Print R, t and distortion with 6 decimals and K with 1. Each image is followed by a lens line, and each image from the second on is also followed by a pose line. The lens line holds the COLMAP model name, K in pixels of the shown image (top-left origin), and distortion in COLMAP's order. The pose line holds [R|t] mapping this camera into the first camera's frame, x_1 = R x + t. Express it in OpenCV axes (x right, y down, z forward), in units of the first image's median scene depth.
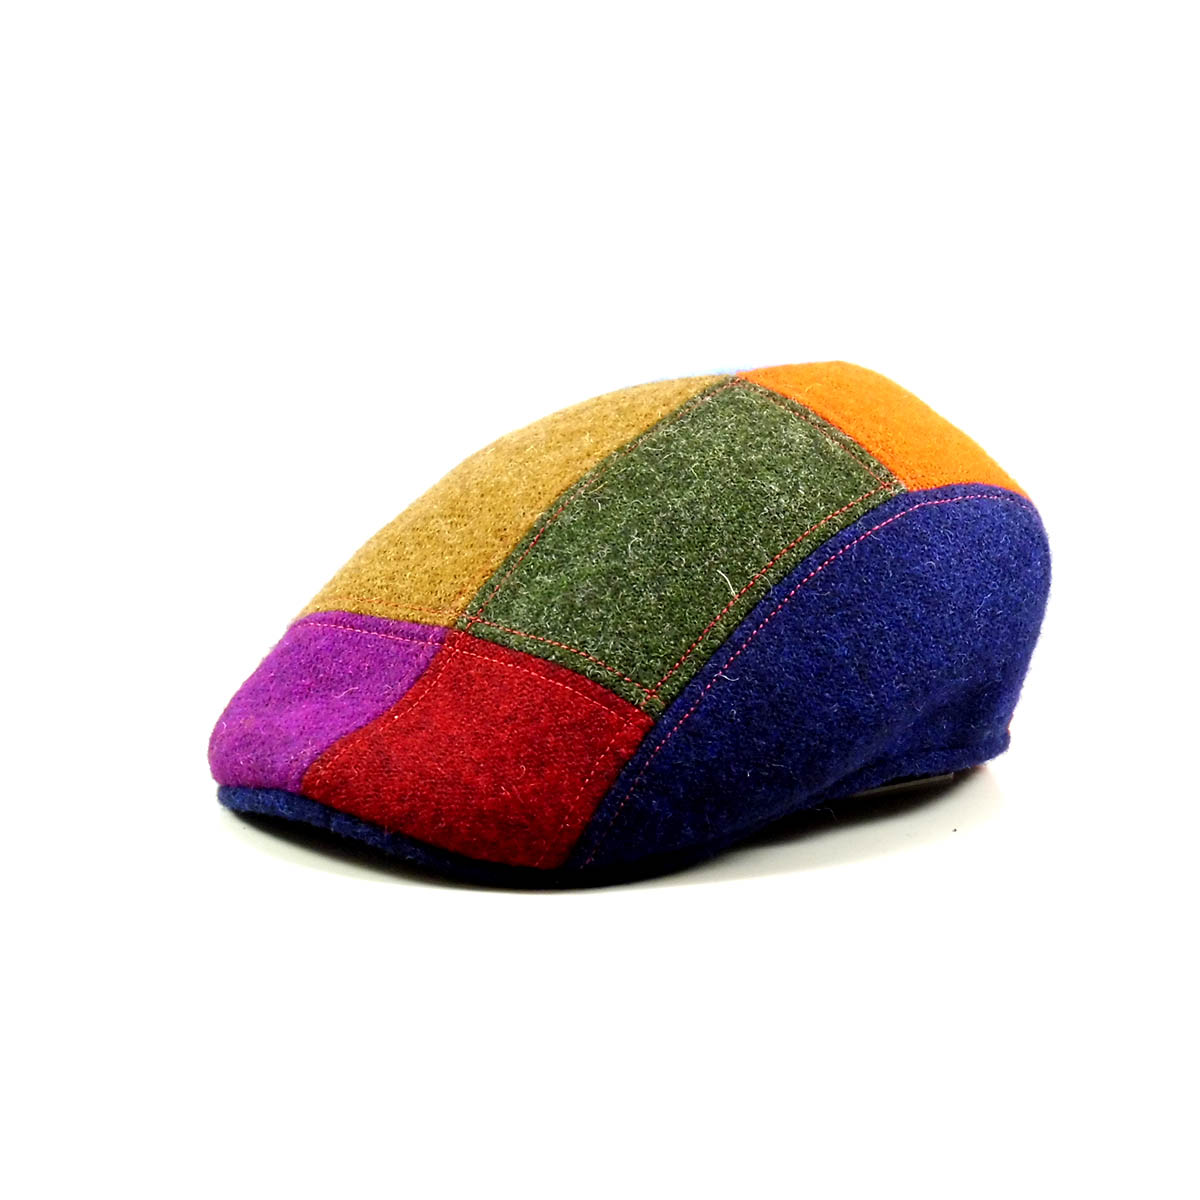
lens RADIAL K [[4468.3, 0, 600.0], [0, 4468.3, 600.0], [0, 0, 1]] dist [0.072382, -0.470098]
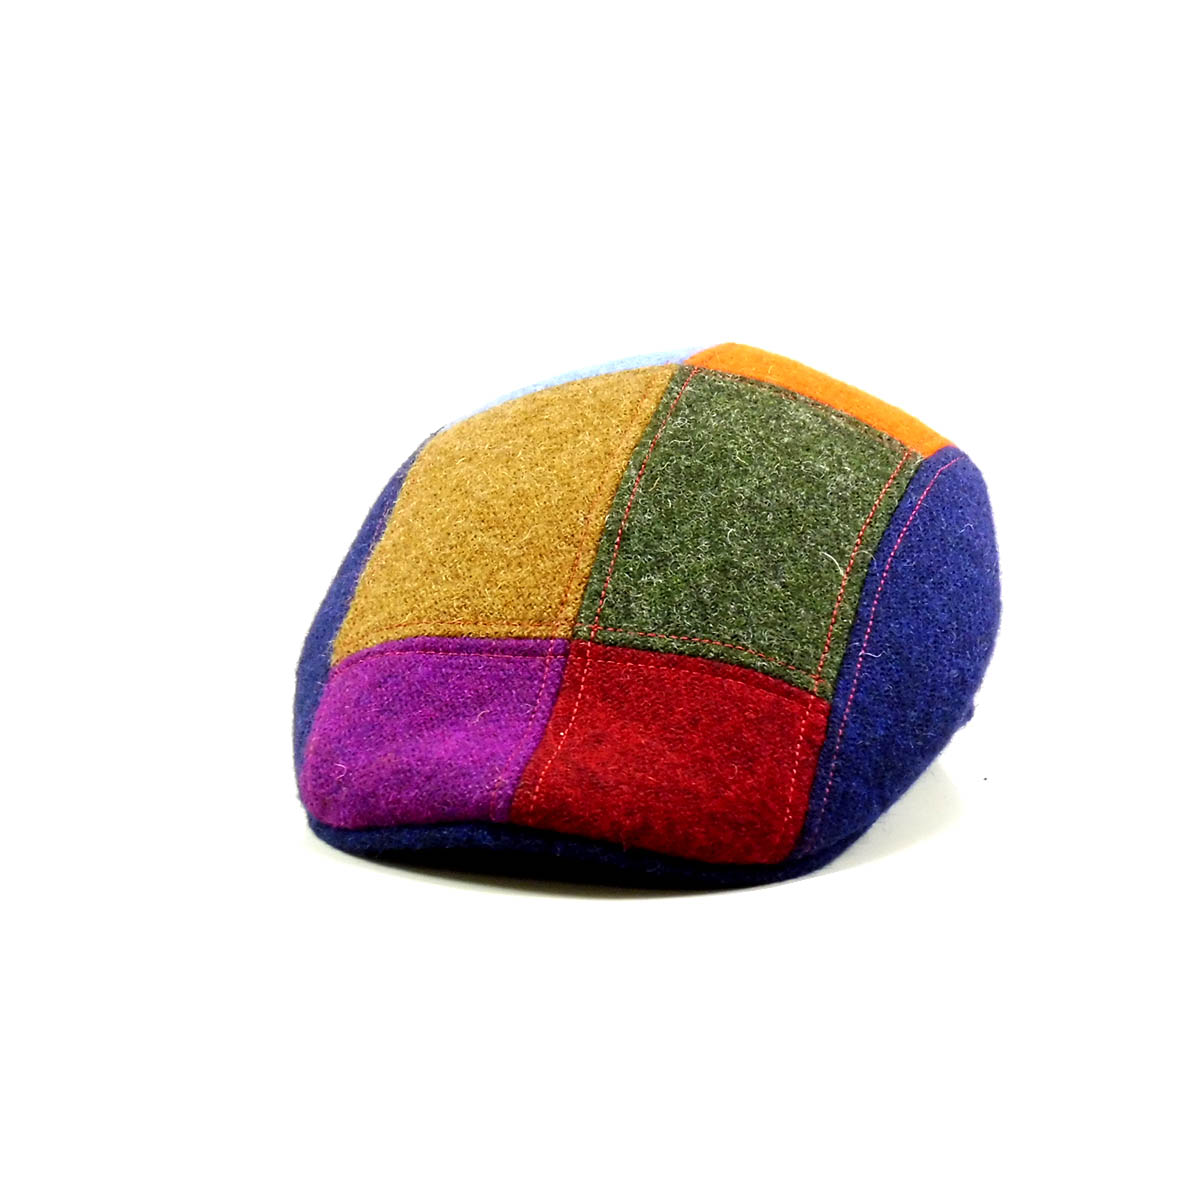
lens RADIAL K [[4468.3, 0, 600.0], [0, 4468.3, 600.0], [0, 0, 1]] dist [0.072382, -0.470098]
pose [[0.884987, -0.106231, 0.453336, -0.476429], [0.104143, 0.994120, 0.029649, -0.030999], [-0.453820, 0.020973, 0.890847, 0.120831]]
